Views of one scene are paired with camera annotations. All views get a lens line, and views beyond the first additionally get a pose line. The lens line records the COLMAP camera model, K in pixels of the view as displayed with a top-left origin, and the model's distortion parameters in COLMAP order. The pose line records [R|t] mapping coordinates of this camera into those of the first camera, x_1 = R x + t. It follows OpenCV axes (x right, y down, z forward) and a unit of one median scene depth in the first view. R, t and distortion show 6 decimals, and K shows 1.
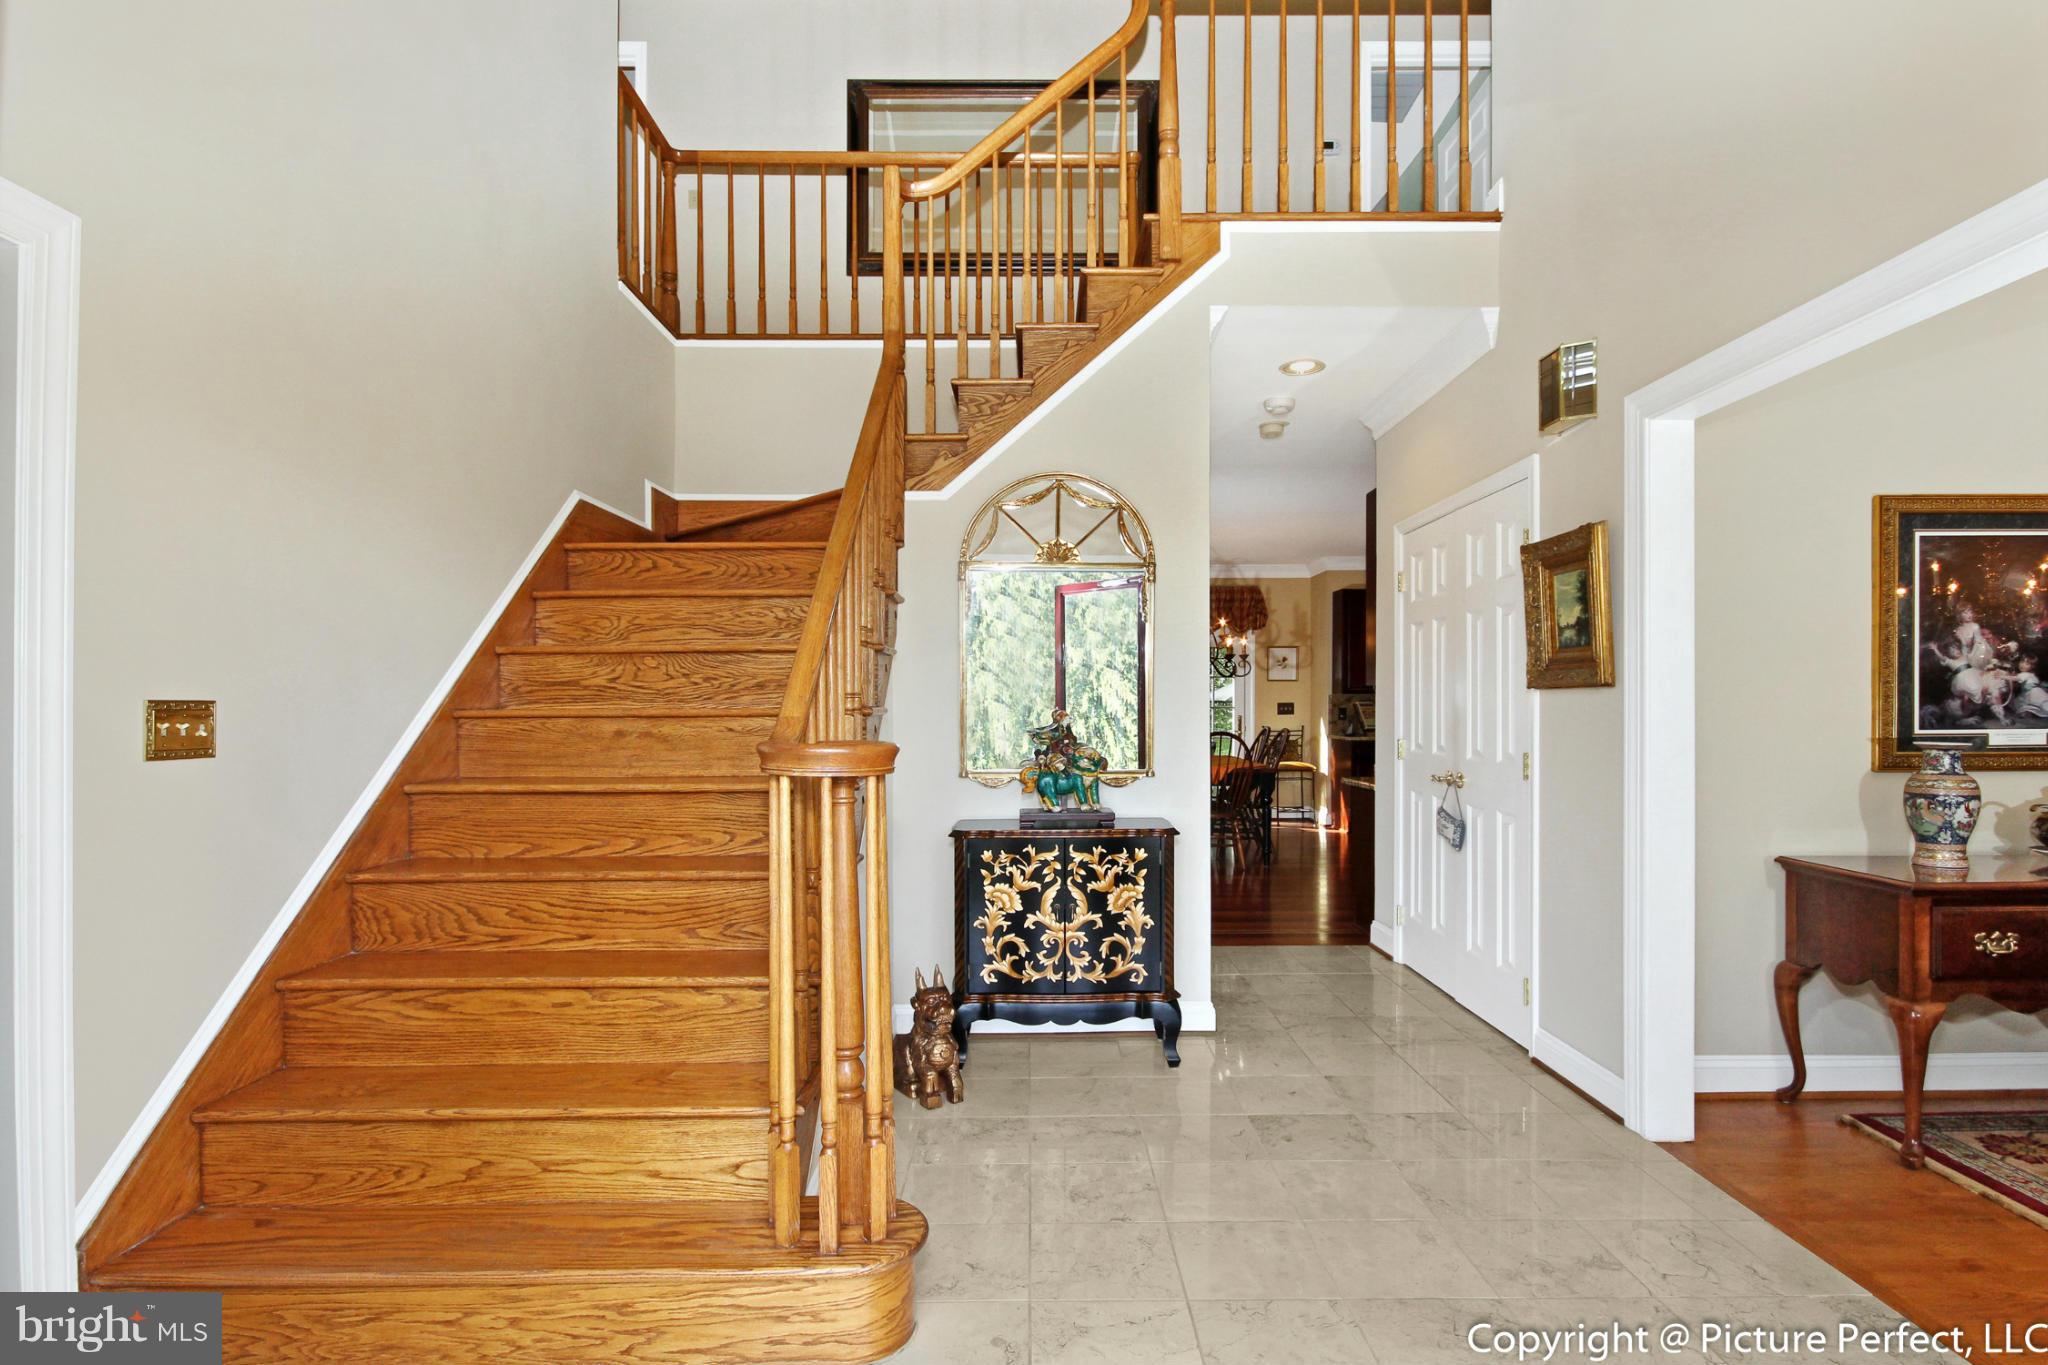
lens RADIAL K [[987.8, 0, 1024.0], [0, 987.8, 682.5], [0, 0, 1]] dist [-0.001331, -0.000179]
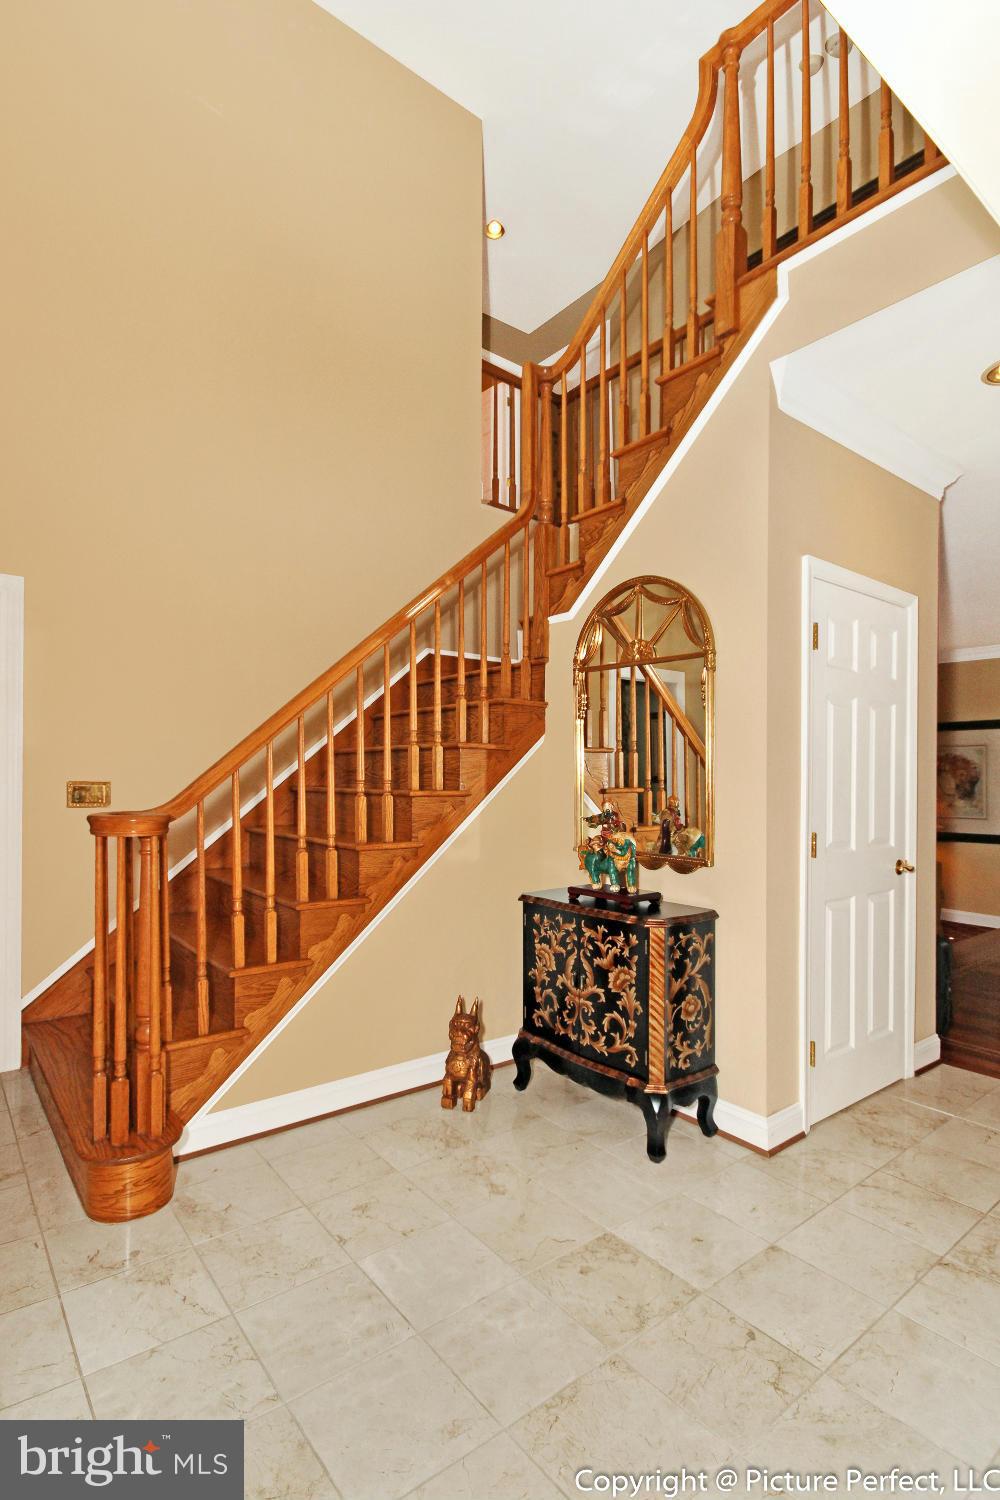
lens RADIAL K [[723.5, 0, 502.0], [0, 723.5, 759.1], [0, 0, 1]] dist [-0.001331, -0.000179]
pose [[0.633890, -0.012442, -0.773323, 0.613734], [0.011242, 0.999913, -0.006872, -0.009803], [0.773341, -0.004337, 0.633975, 0.421647]]
